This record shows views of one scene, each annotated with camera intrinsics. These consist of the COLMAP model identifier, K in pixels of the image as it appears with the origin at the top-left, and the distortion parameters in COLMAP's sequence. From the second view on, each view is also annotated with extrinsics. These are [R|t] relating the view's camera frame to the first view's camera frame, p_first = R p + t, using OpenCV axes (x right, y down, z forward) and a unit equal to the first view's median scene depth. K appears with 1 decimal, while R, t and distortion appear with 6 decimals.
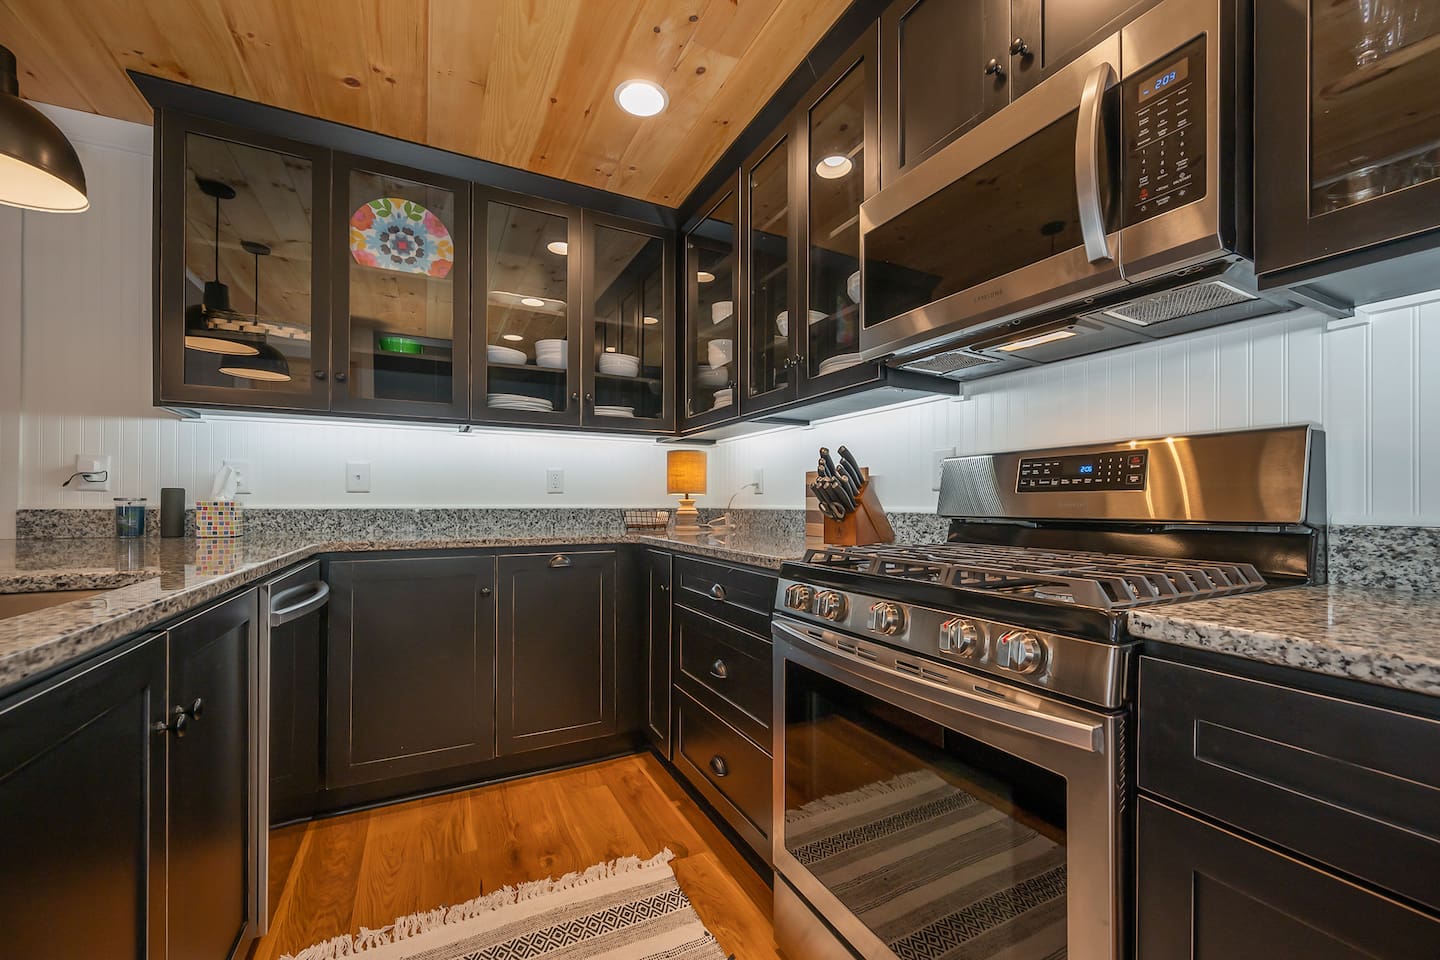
lens RADIAL K [[572.9, 0, 719.2], [0, 572.9, 498.2], [0, 0, 1]] dist [-0.001059, -0.000184]
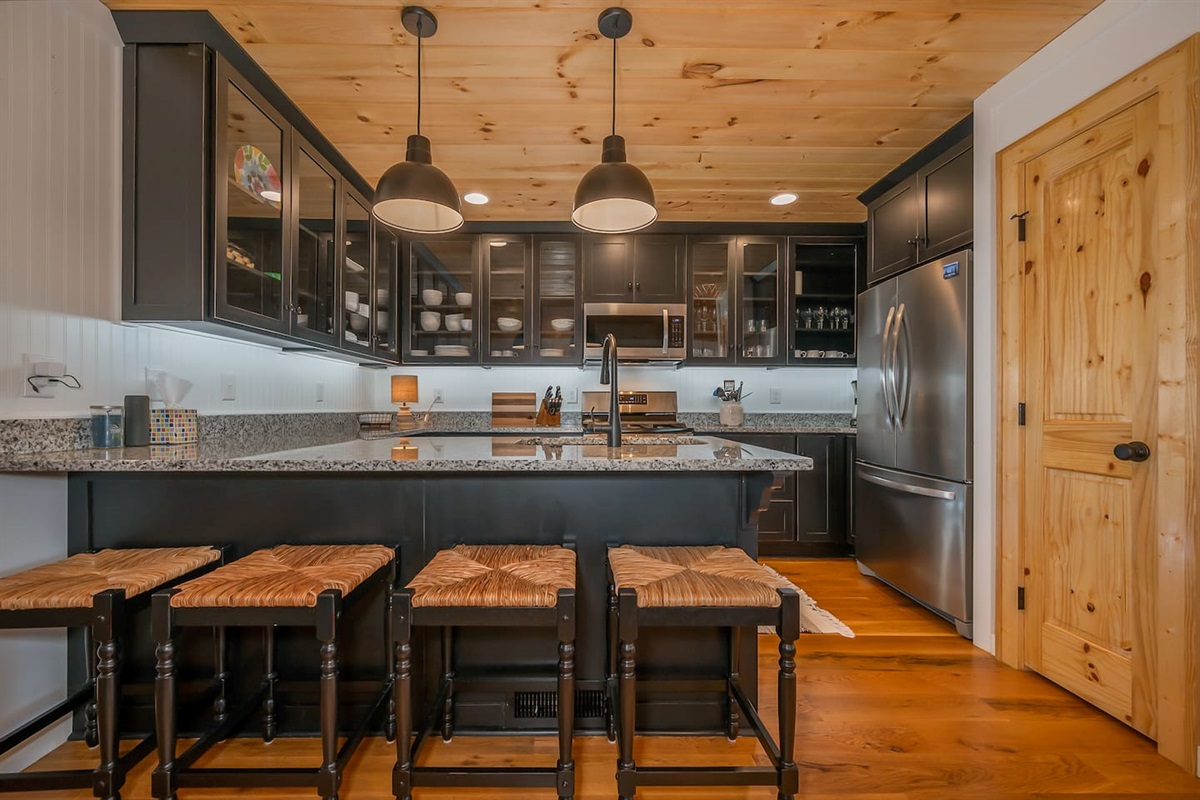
lens RADIAL K [[486.3, 0, 577.9], [0, 486.3, 405.5], [0, 0, 1]] dist [-0.000737, -0.000072]
pose [[0.444969, 0.001312, 0.895545, -1.367961], [-0.005879, 0.999982, 0.001456, -0.005992], [-0.895526, -0.005913, 0.444969, -0.032909]]
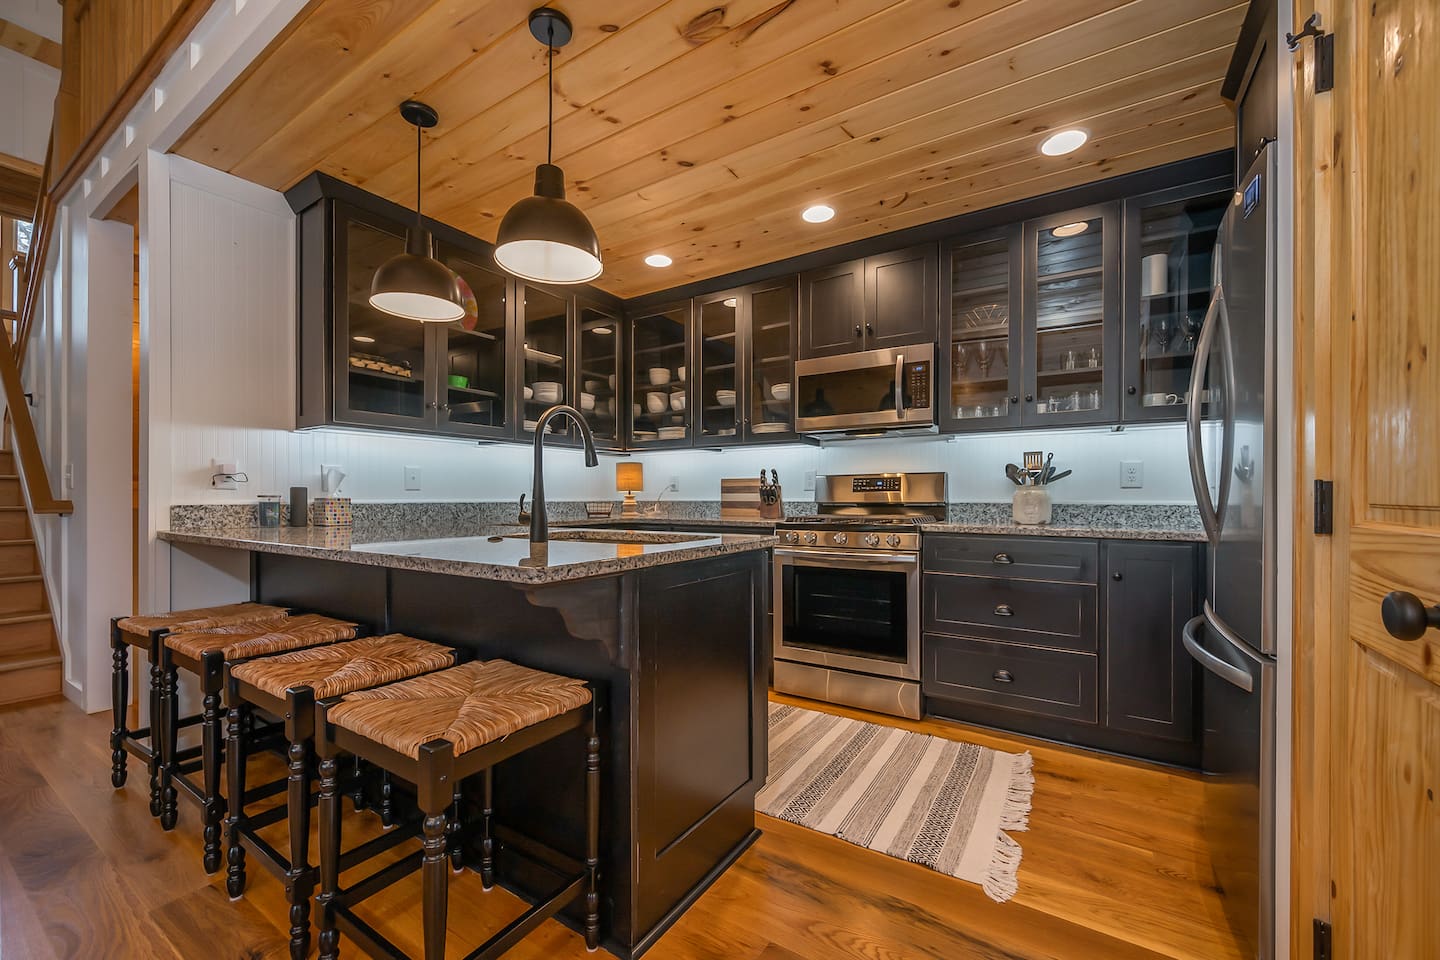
lens RADIAL K [[572.9, 0, 719.2], [0, 572.9, 498.2], [0, 0, 1]] dist [-0.001059, -0.000184]
pose [[0.865541, -0.005406, 0.500809, -0.791659], [0.000477, 0.999950, 0.009969, -0.005500], [-0.500838, -0.008389, 0.865500, -0.543412]]
